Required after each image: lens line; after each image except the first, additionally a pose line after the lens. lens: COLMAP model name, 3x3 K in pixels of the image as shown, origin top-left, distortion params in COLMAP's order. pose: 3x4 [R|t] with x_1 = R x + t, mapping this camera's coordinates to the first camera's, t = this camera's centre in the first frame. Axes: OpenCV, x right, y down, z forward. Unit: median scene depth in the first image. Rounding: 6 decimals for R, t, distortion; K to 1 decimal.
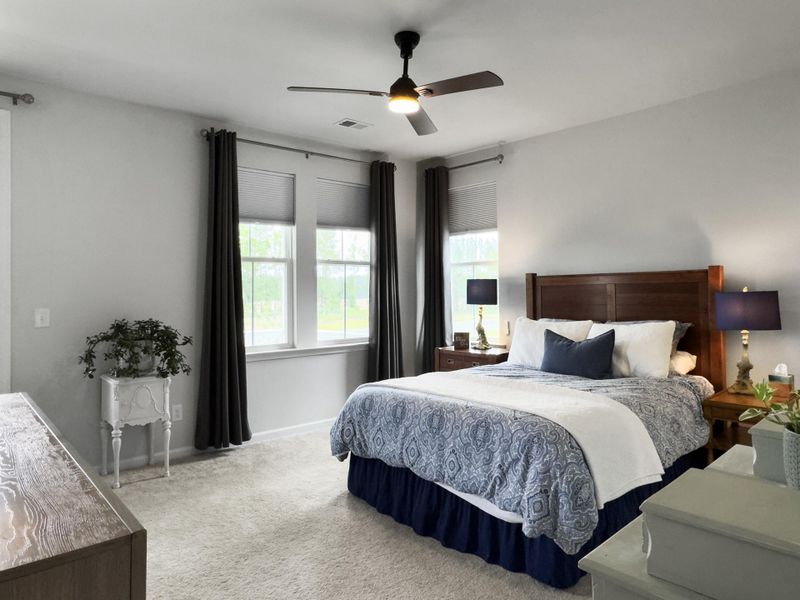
lens RADIAL K [[542.2, 0, 403.3], [0, 542.2, 294.9], [0, 0, 1]] dist [-0.040088, 0.006028]
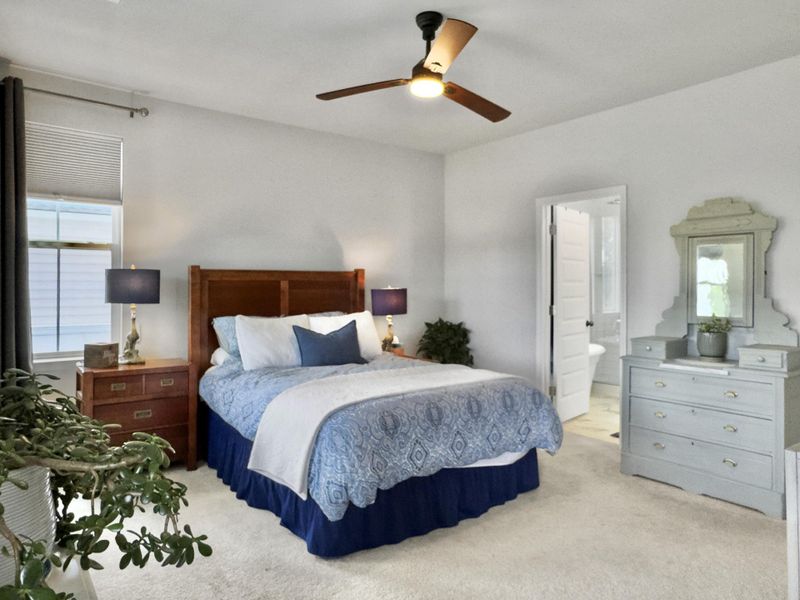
lens RADIAL K [[542.2, 0, 403.3], [0, 542.2, 294.9], [0, 0, 1]] dist [-0.040088, 0.006028]
pose [[0.057499, -0.003897, 0.998338, -0.776182], [-0.000340, 0.999992, 0.003924, 0.004093], [-0.998345, -0.000566, 0.057497, 0.813933]]
